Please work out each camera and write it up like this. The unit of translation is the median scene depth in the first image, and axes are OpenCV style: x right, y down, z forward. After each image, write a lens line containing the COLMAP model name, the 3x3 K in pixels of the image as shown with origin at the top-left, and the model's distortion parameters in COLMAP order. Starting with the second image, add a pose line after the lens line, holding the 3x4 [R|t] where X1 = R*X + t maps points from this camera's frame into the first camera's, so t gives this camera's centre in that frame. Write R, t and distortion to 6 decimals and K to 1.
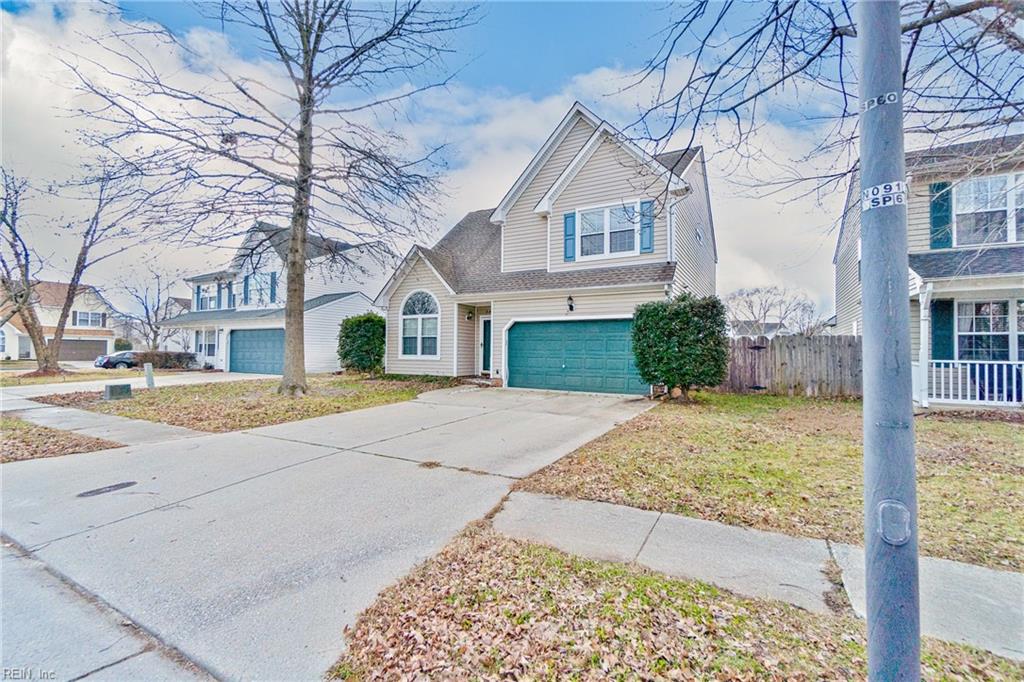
lens RADIAL K [[447.2, 0, 512.0], [0, 447.2, 341.0], [0, 0, 1]] dist [-0.002625, -0.000071]
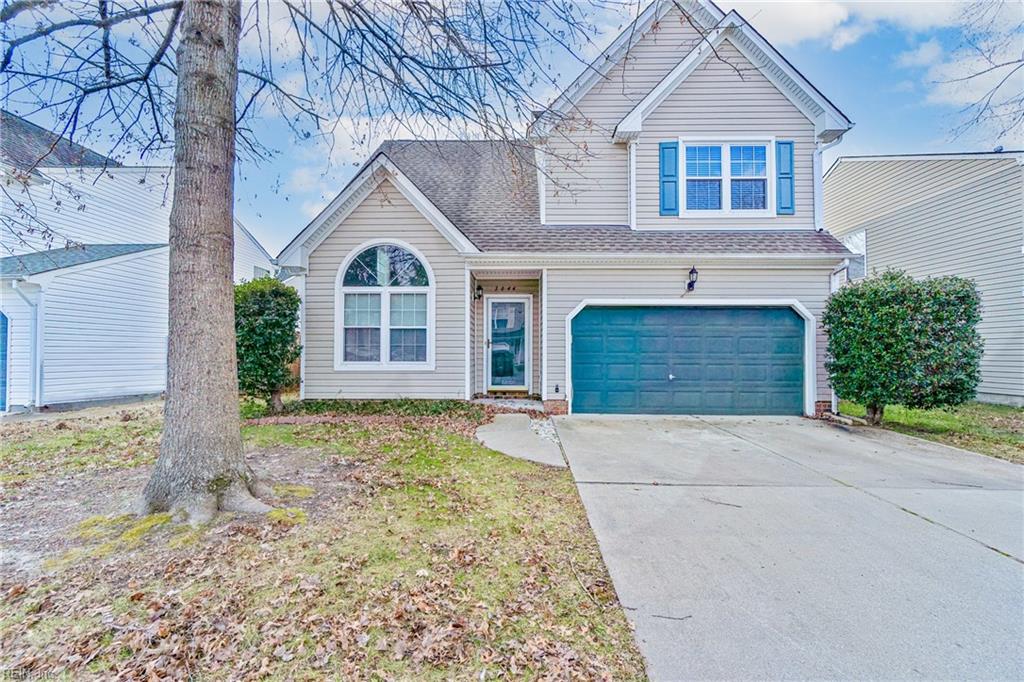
lens RADIAL K [[447.2, 0, 512.0], [0, 447.2, 341.0], [0, 0, 1]] dist [-0.002625, -0.000071]
pose [[0.883461, 0.005957, 0.468466, -0.368712], [-0.006669, 0.999978, -0.000140, 0.006191], [-0.468456, -0.003001, 0.883482, 0.515657]]
